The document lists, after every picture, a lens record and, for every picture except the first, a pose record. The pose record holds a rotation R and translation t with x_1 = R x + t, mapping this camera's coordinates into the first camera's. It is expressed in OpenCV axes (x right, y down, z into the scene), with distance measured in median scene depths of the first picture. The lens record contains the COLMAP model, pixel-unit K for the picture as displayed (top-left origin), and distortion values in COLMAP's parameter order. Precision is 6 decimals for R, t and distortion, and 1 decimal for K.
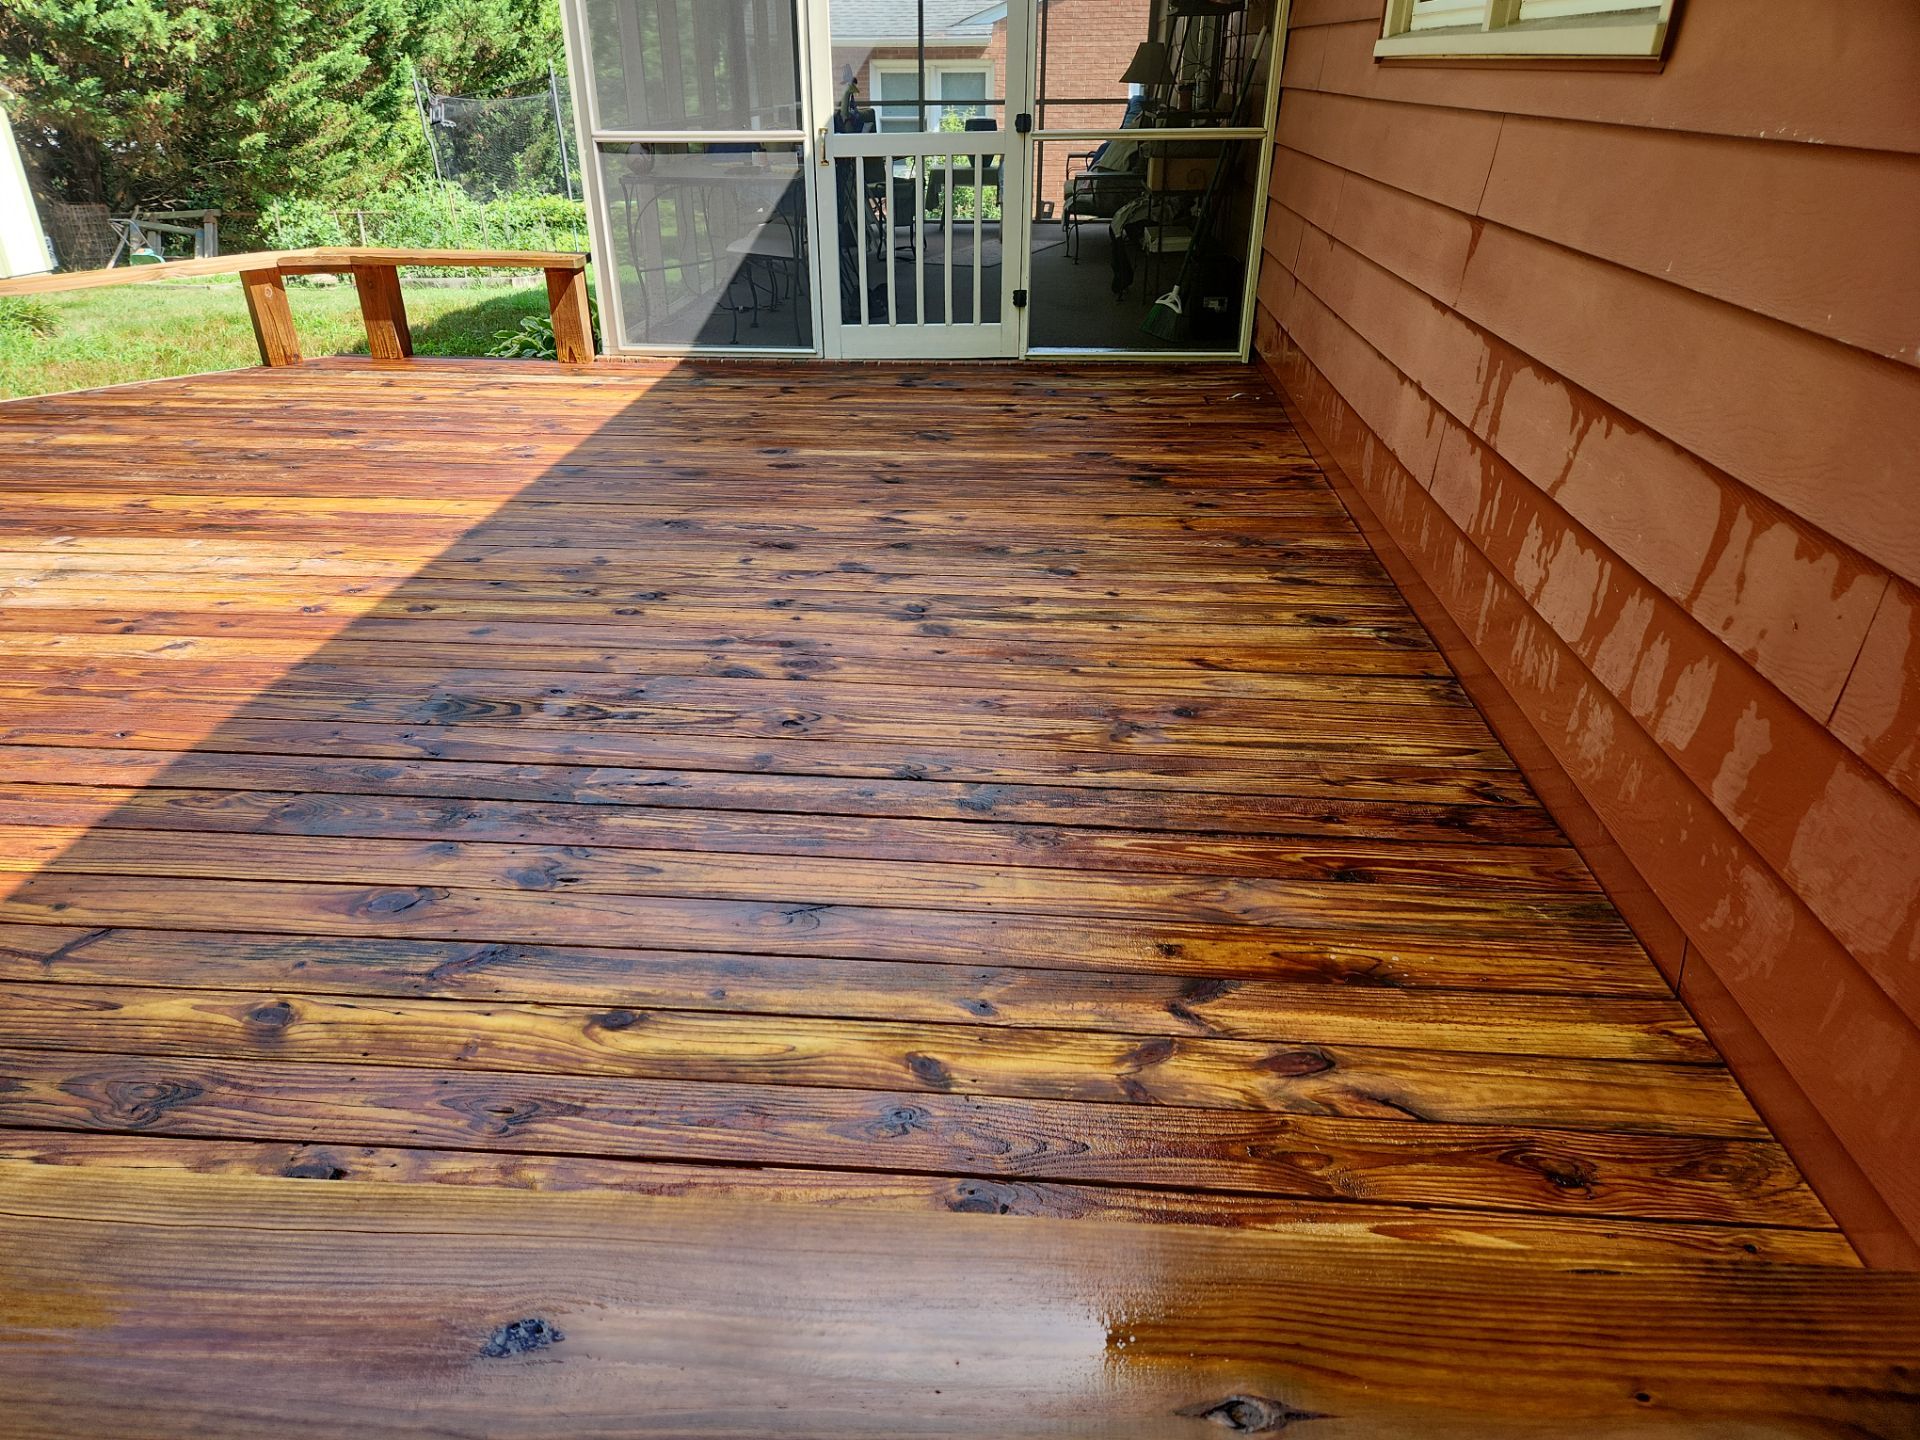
lens RADIAL K [[1277.2, 0, 941.7], [0, 1277.2, 761.2], [0, 0, 1]] dist [0.076877, -0.066013]
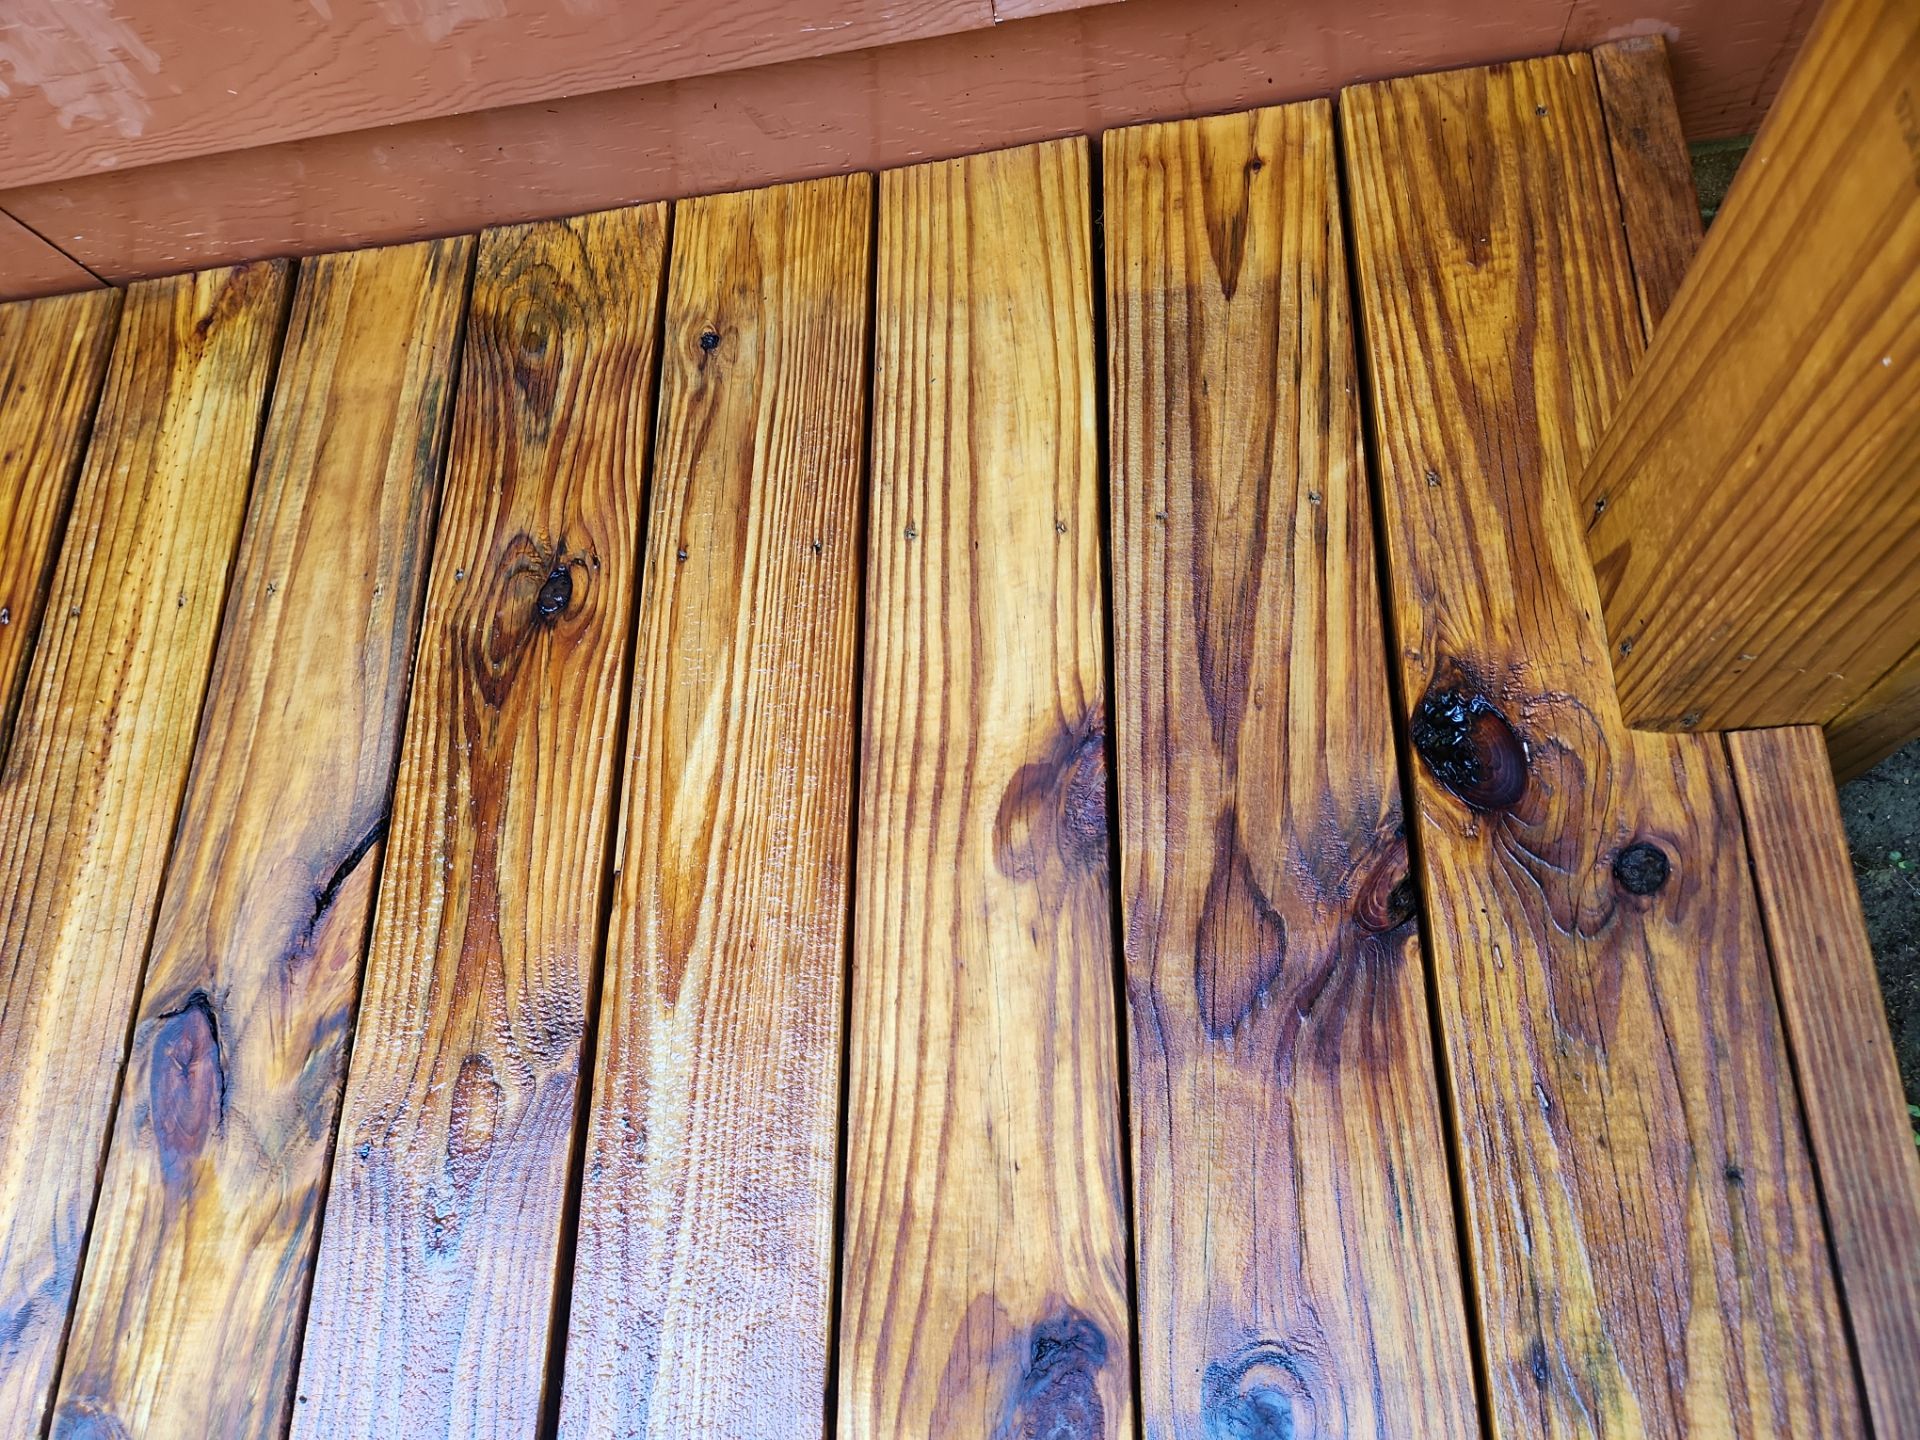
lens RADIAL K [[1271.8, 0, 960.0], [0, 1271.8, 720.0], [0, 0, 1]] dist [0.047451, -0.046460]
pose [[-0.069927, -0.933981, 0.350412, 0.106313], [0.629008, 0.231357, 0.742175, 0.027799], [-0.774248, 0.272310, 0.571304, 0.258451]]
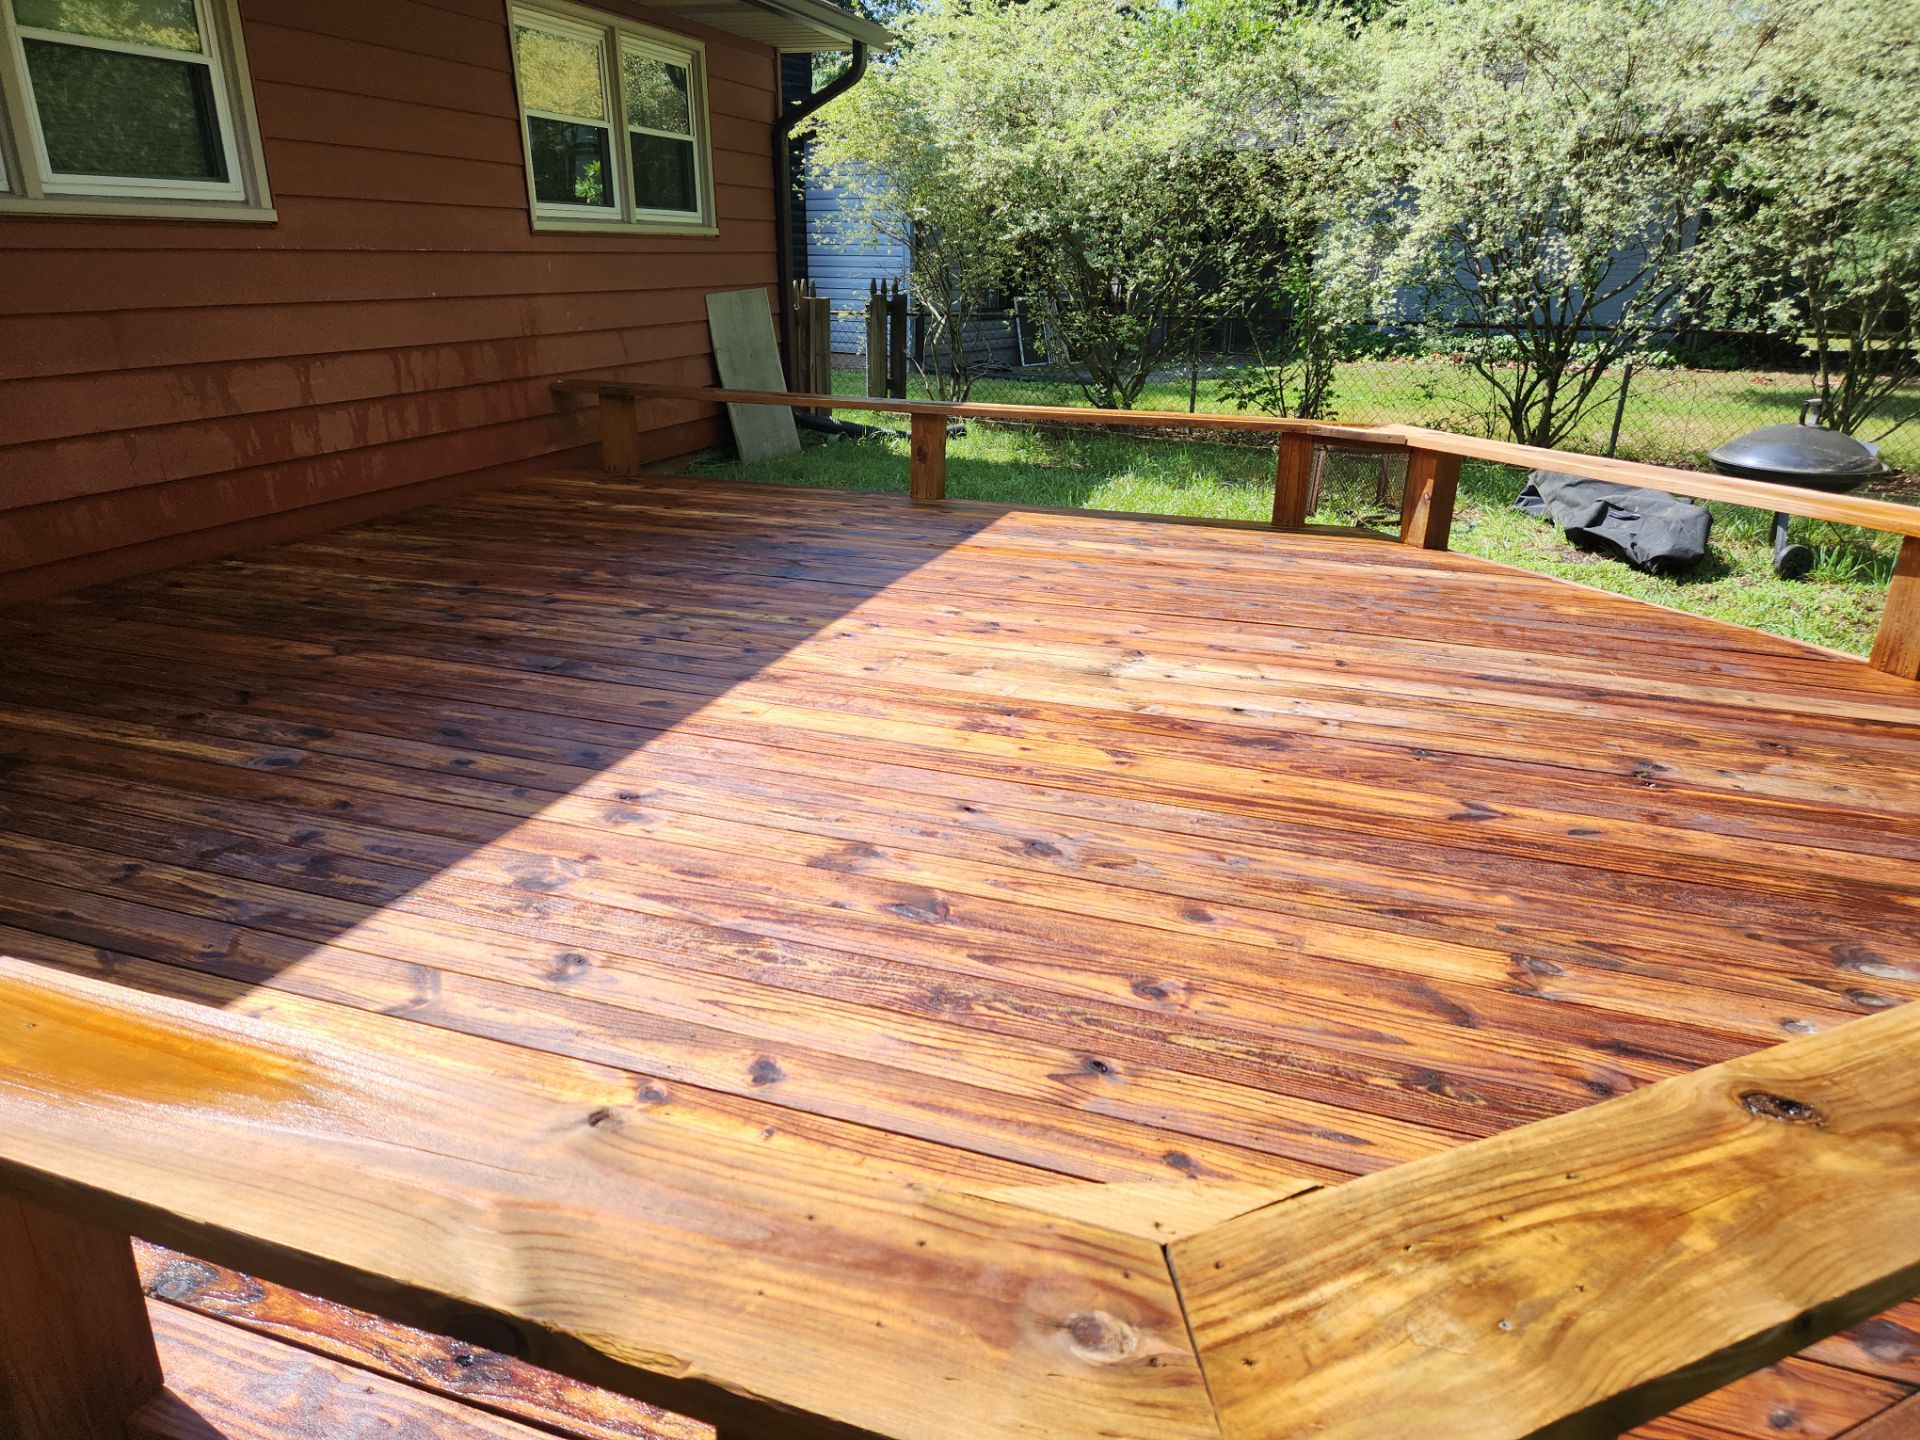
lens RADIAL K [[1271.8, 0, 960.0], [0, 1271.8, 720.0], [0, 0, 1]] dist [0.047451, -0.046460]
pose [[-0.970113, -0.089098, 0.225705, -0.742421], [0.110494, 0.665920, 0.737796, -0.846068], [-0.216037, 0.740684, -0.636172, 1.599824]]
